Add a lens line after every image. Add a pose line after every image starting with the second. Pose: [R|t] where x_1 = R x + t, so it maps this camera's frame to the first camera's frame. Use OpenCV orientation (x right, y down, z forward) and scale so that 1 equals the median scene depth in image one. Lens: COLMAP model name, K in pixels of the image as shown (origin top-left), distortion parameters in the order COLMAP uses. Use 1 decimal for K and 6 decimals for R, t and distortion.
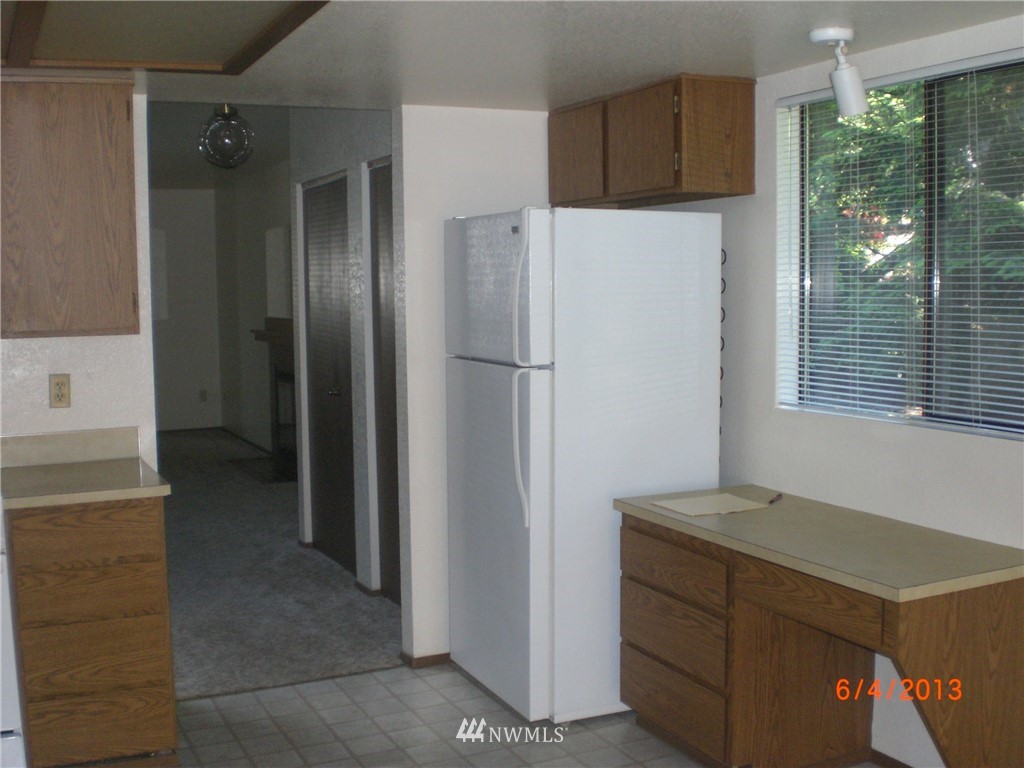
lens RADIAL K [[1148.1, 0, 512.0], [0, 1148.1, 384.0], [0, 0, 1]] dist [-0.013288, -0.333979]
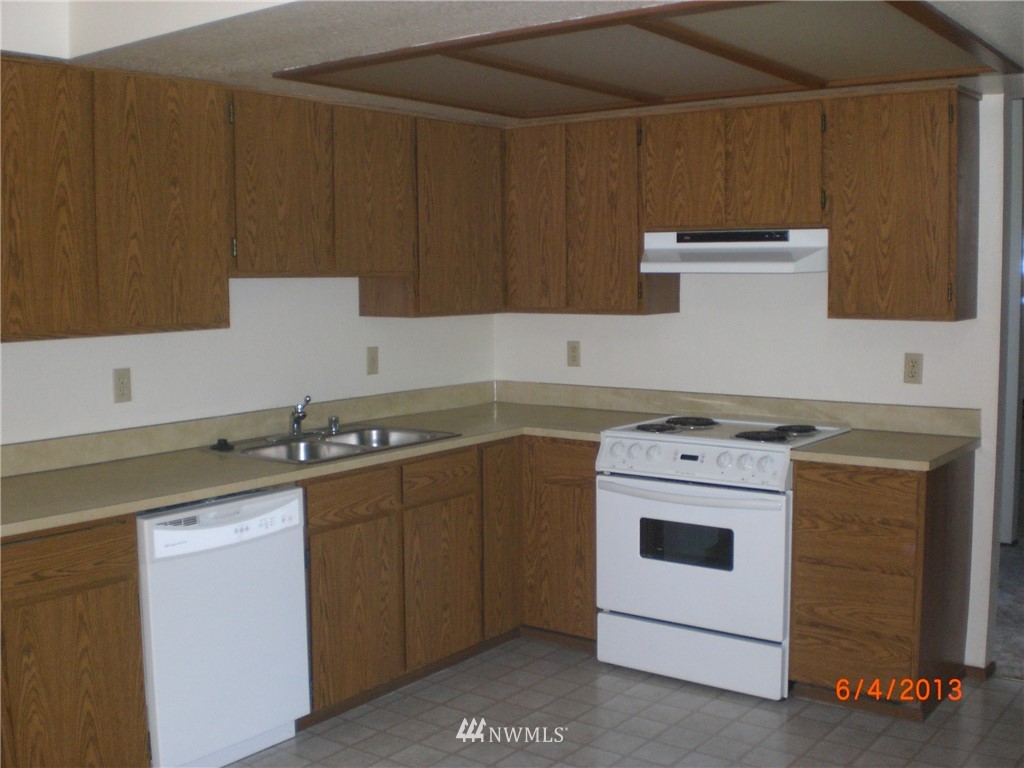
lens RADIAL K [[1148.1, 0, 512.0], [0, 1148.1, 384.0], [0, 0, 1]] dist [-0.013288, -0.333979]
pose [[0.475638, 0.096601, -0.874321, 0.449588], [-0.078903, 0.994630, 0.066970, -0.026064], [0.876095, 0.037133, 0.480706, 0.134990]]
